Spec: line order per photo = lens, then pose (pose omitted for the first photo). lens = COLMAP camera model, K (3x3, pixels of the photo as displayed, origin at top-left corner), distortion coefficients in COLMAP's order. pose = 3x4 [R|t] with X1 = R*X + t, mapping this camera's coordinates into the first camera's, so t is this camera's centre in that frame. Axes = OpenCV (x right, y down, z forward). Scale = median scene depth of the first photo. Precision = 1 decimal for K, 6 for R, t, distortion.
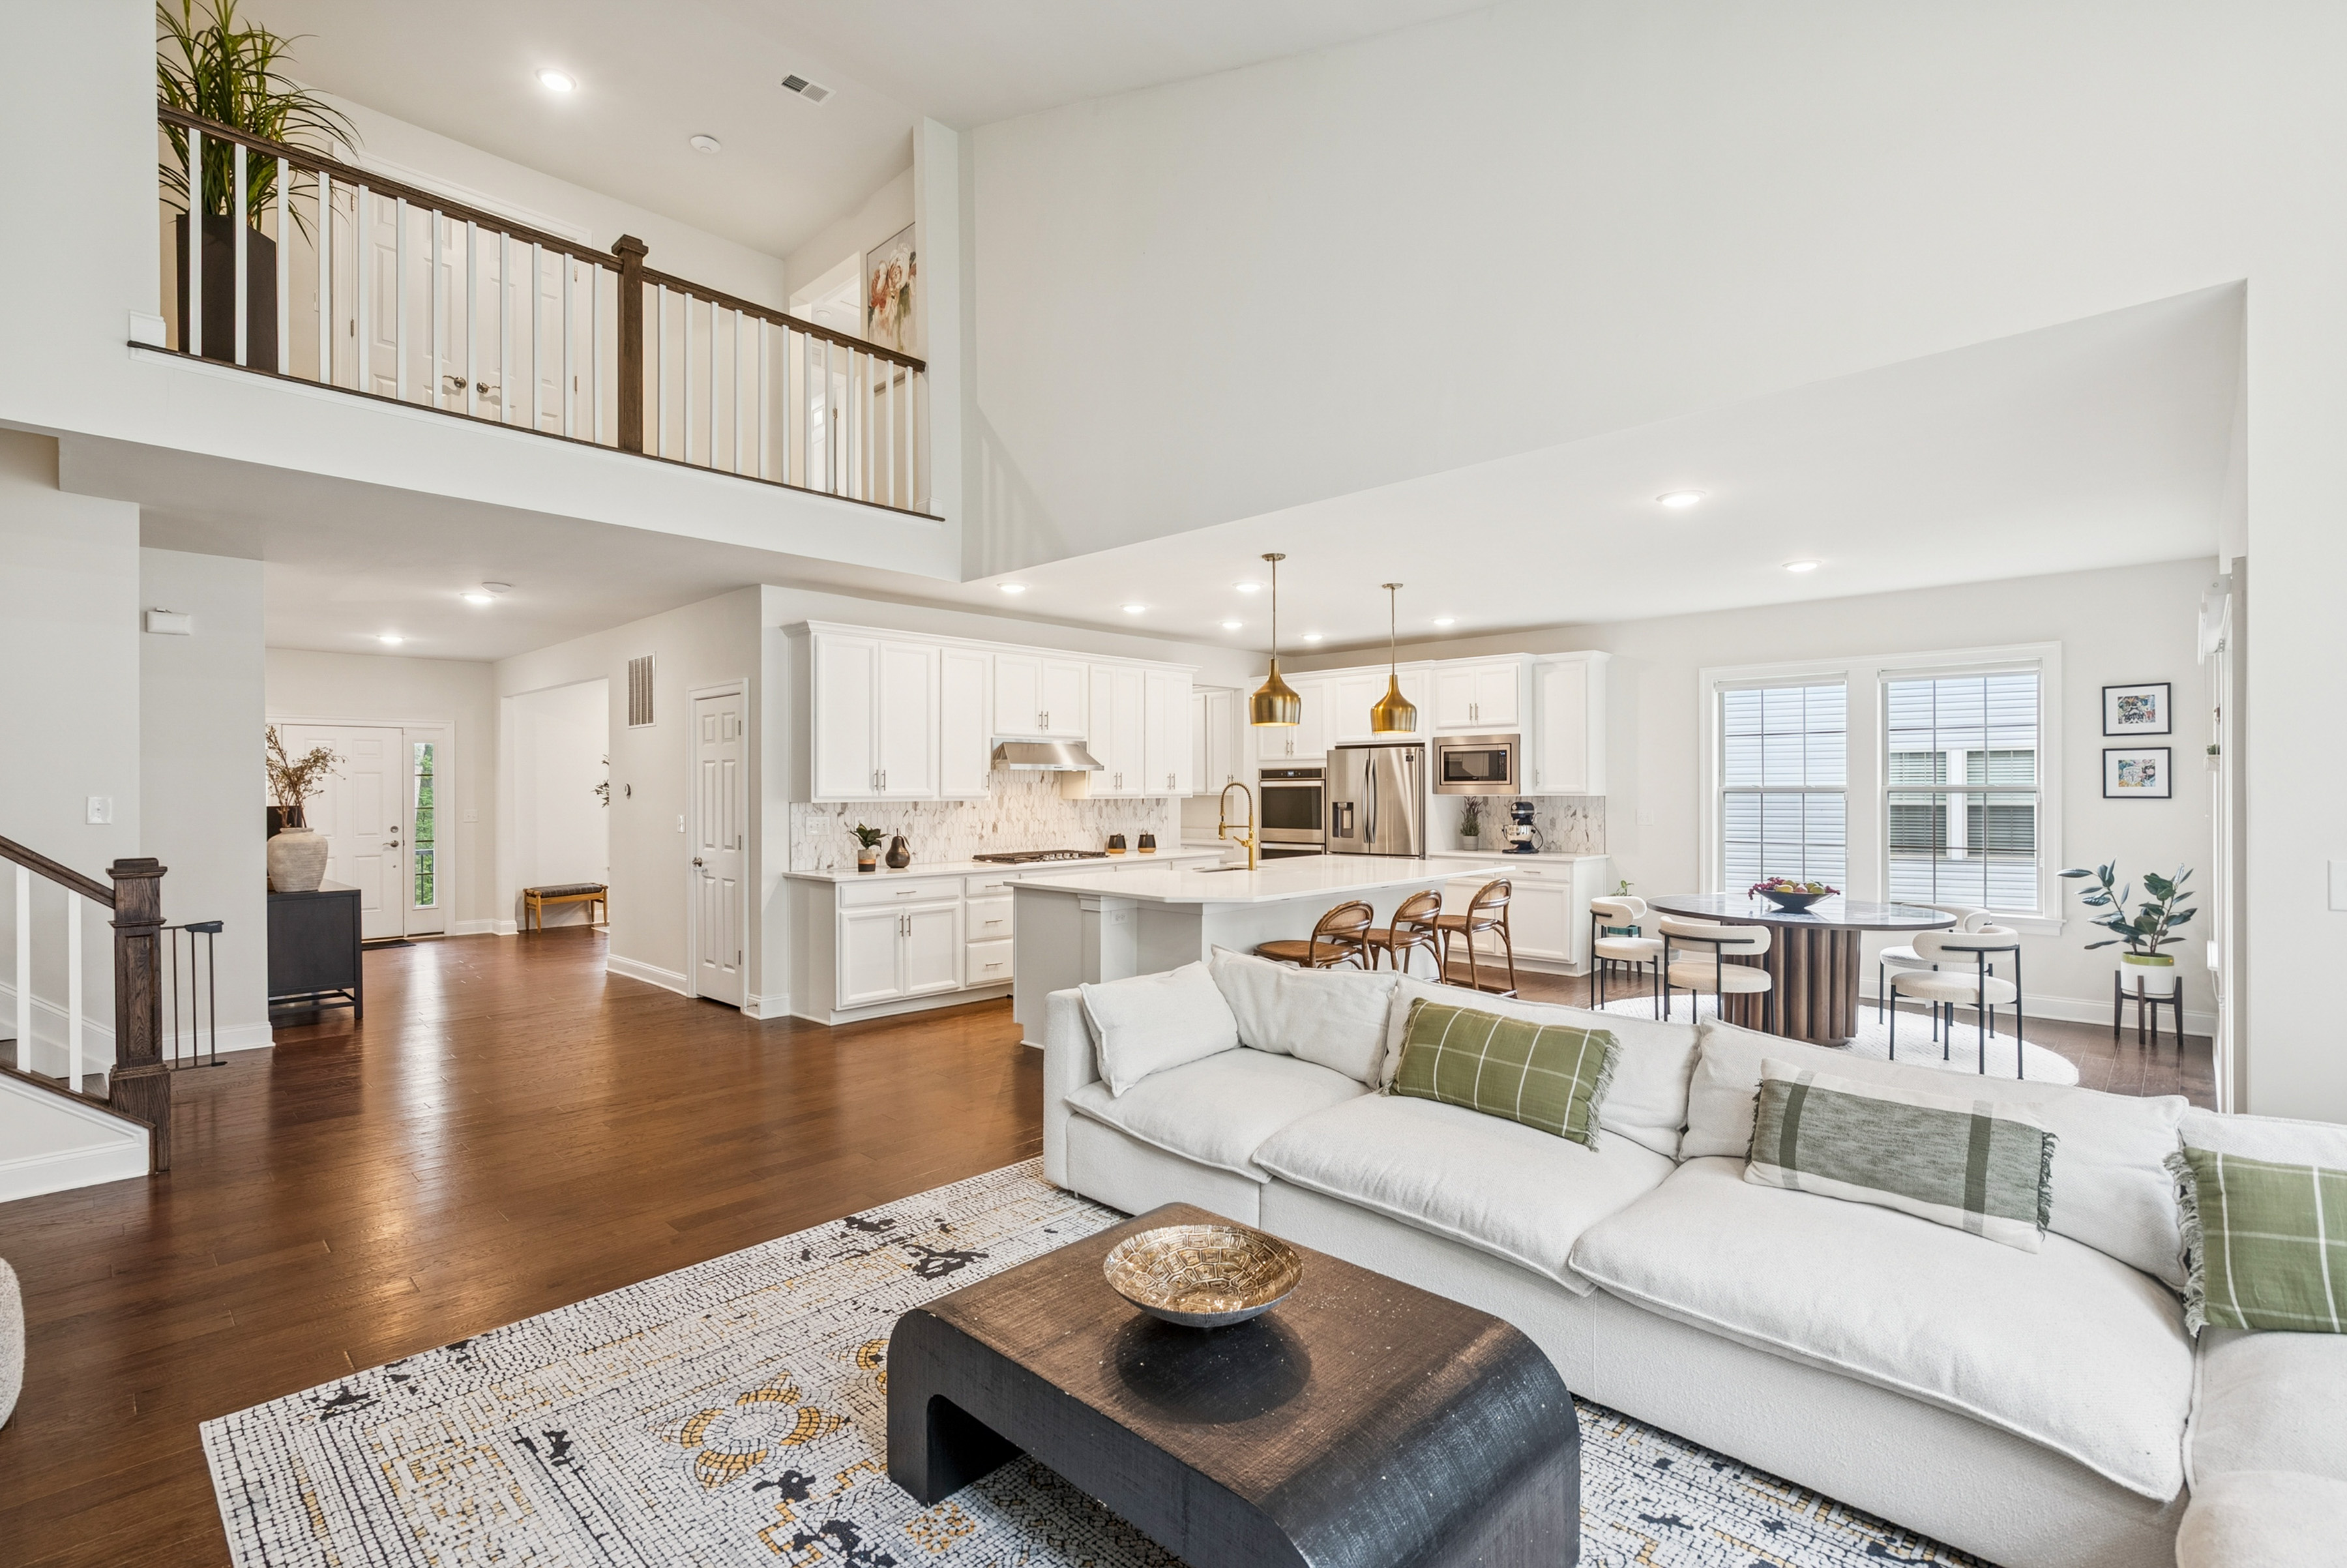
lens RADIAL K [[1080.4, 0, 1133.9], [0, 1080.4, 780.7], [0, 0, 1]] dist [-0.003158, 0.003533]
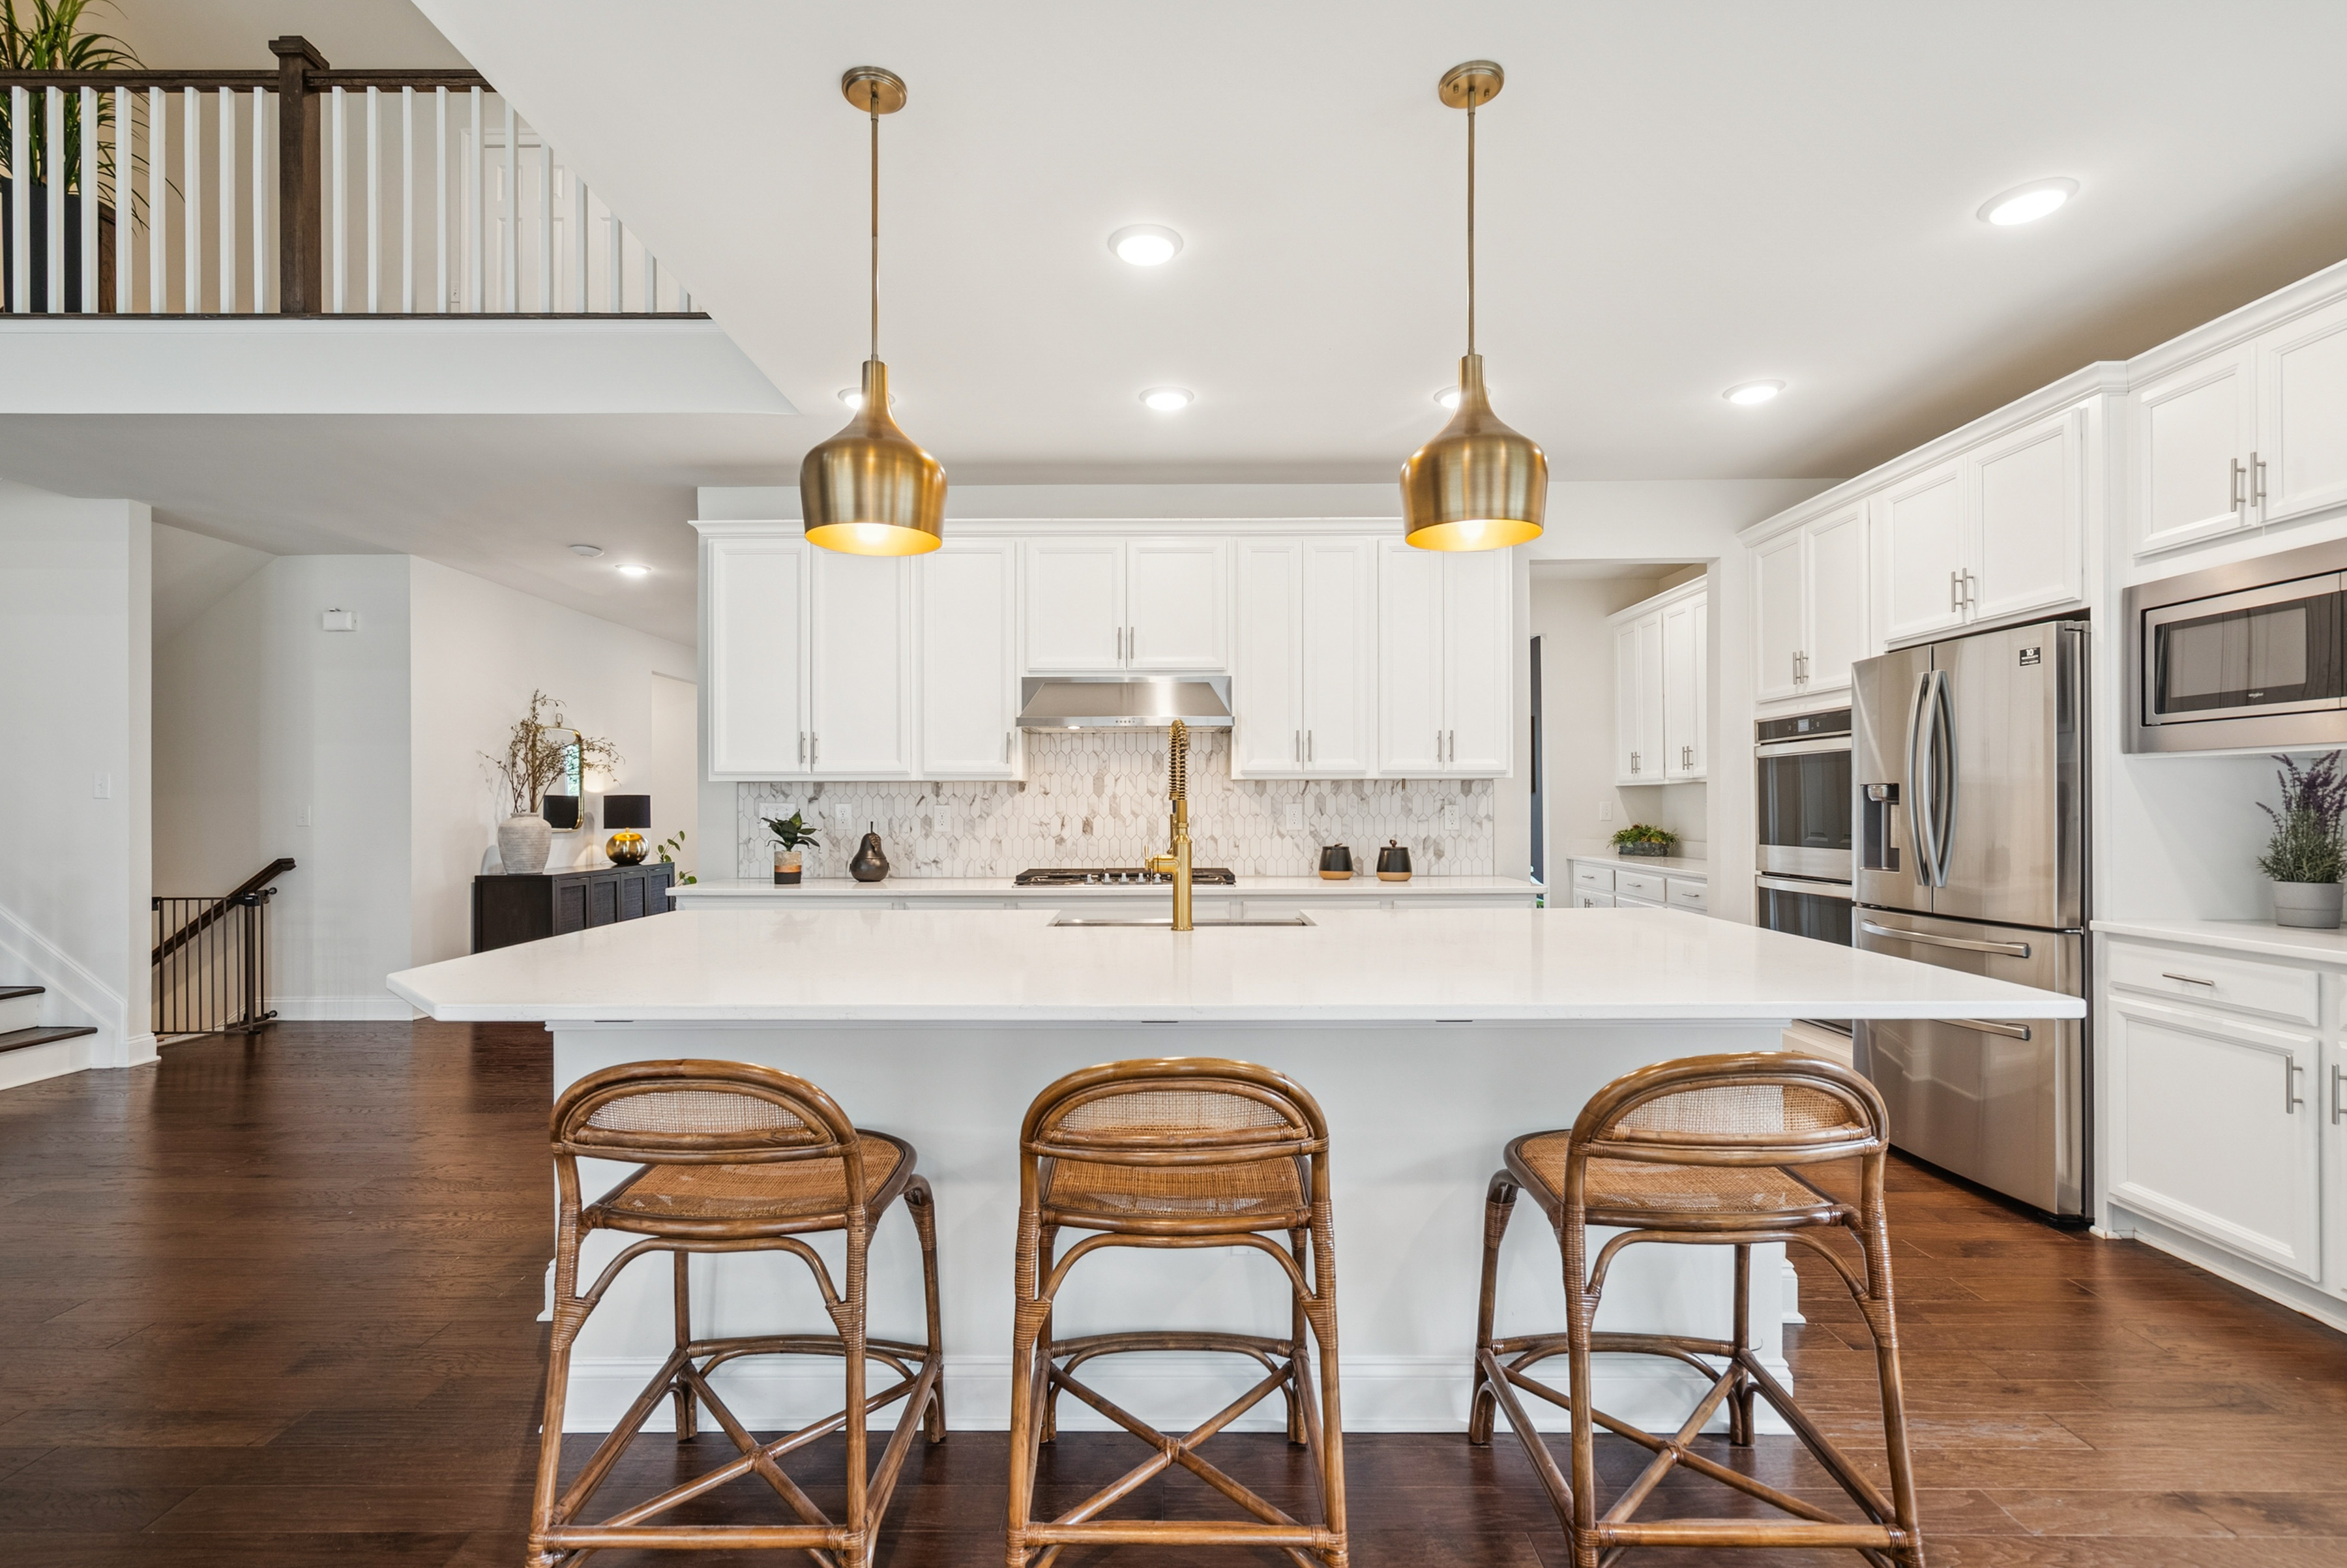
lens RADIAL K [[1080.4, 0, 1180.6], [0, 1080.4, 799.1], [0, 0, 1]] dist [-0.003158, 0.003533]
pose [[0.698420, -0.002624, -0.715683, 0.399072], [0.005437, 0.999984, 0.001640, 0.031228], [0.715667, -0.005037, 0.698423, 0.692053]]
